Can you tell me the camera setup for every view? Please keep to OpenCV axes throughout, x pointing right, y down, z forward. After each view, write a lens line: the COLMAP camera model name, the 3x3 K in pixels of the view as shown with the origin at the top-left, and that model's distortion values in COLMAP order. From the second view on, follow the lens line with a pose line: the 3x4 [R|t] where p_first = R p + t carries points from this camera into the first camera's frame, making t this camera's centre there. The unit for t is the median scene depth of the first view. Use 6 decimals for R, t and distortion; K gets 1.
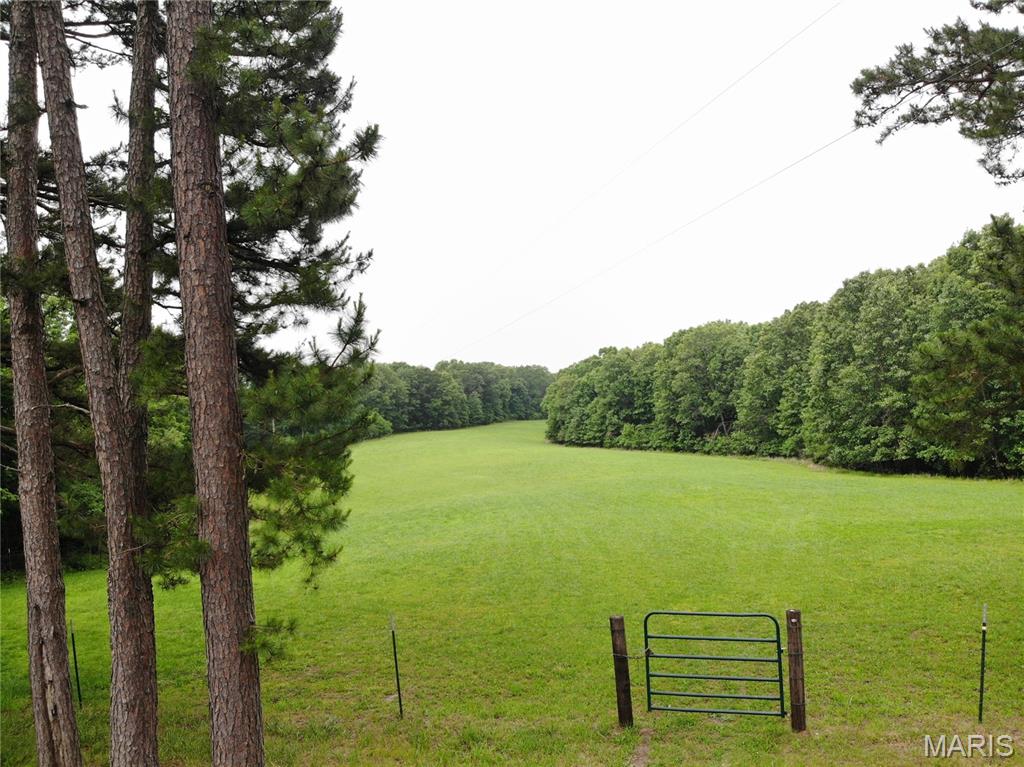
lens RADIAL K [[747.4, 0, 513.6], [0, 747.4, 388.9], [0, 0, 1]] dist [0.076020, -0.209677]
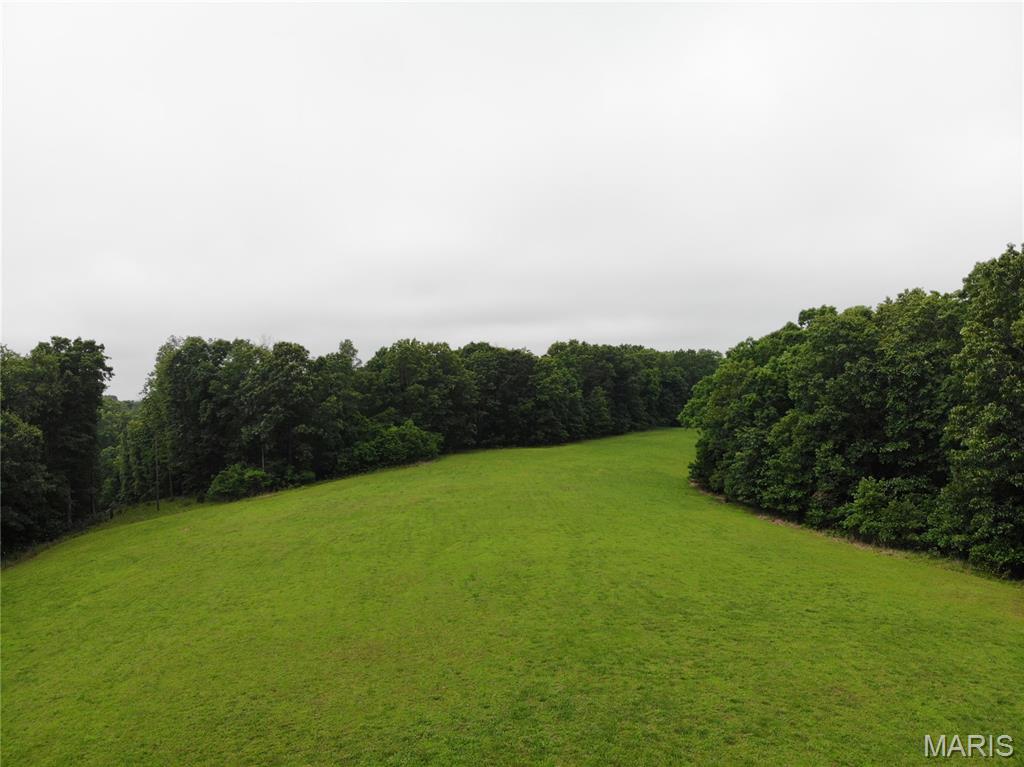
lens RADIAL K [[750.9, 0, 489.8], [0, 750.9, 386.1], [0, 0, 1]] dist [0.151801, -0.450179]
pose [[0.963512, 0.012267, -0.267386, 0.062852], [-0.009310, 0.999881, 0.012325, -0.007970], [0.267505, -0.009386, 0.963511, 0.555168]]
